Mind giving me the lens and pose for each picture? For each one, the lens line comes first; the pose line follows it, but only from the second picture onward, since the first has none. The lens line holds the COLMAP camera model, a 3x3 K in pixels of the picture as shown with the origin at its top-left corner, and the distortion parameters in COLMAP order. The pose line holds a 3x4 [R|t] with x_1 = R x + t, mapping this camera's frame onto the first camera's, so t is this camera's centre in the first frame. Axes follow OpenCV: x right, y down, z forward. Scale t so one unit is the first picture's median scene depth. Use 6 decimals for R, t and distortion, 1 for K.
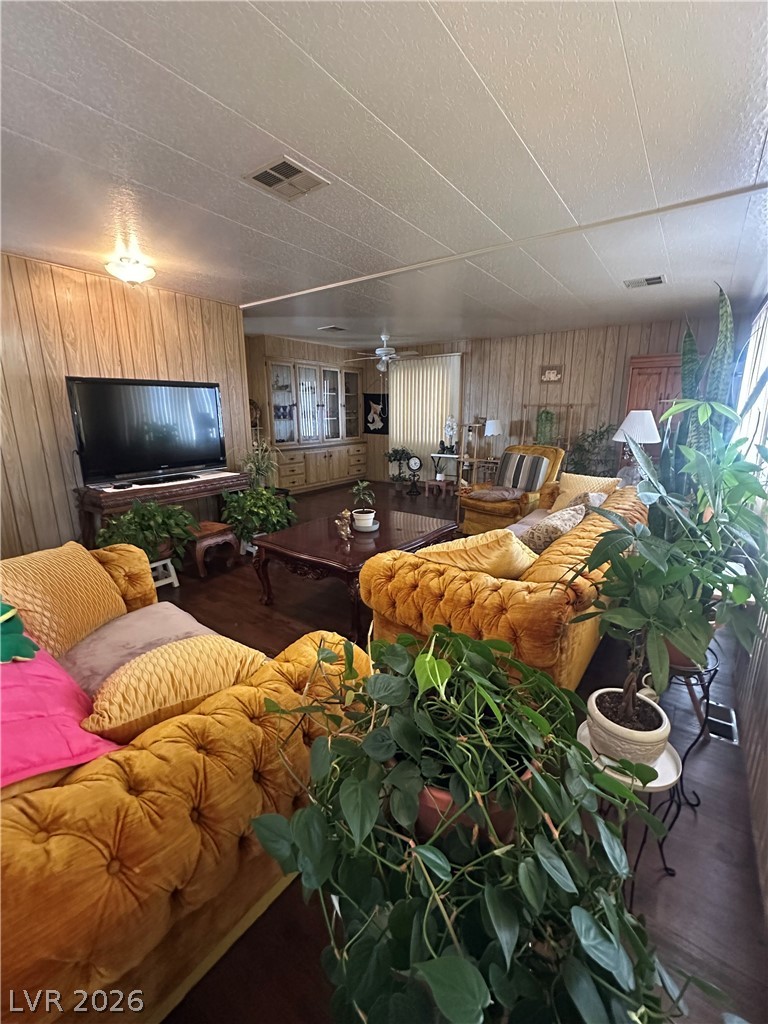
lens RADIAL K [[426.9, 0, 385.8], [0, 426.9, 510.5], [0, 0, 1]] dist [-0.006815, 0.001125]
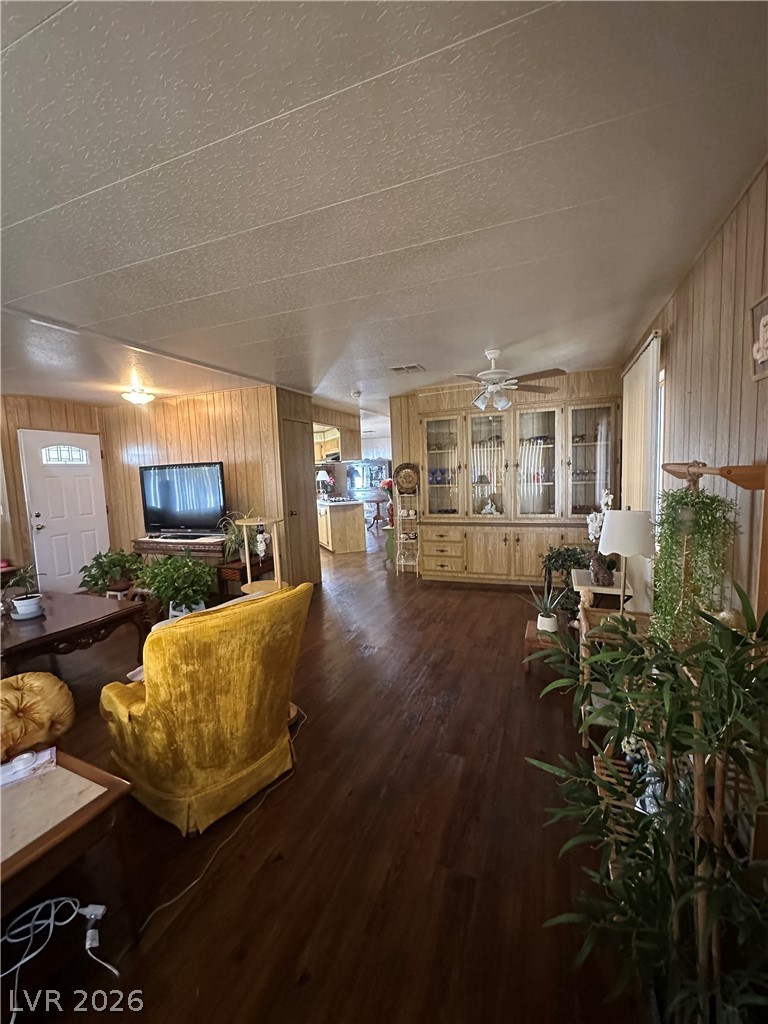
lens RADIAL K [[426.9, 0, 385.8], [0, 426.9, 510.5], [0, 0, 1]] dist [-0.006815, 0.001125]
pose [[0.243330, 0.078891, -0.966730, 0.770188], [-0.182544, 0.982601, 0.034239, -0.266890], [0.952611, 0.168139, 0.253498, 1.063678]]
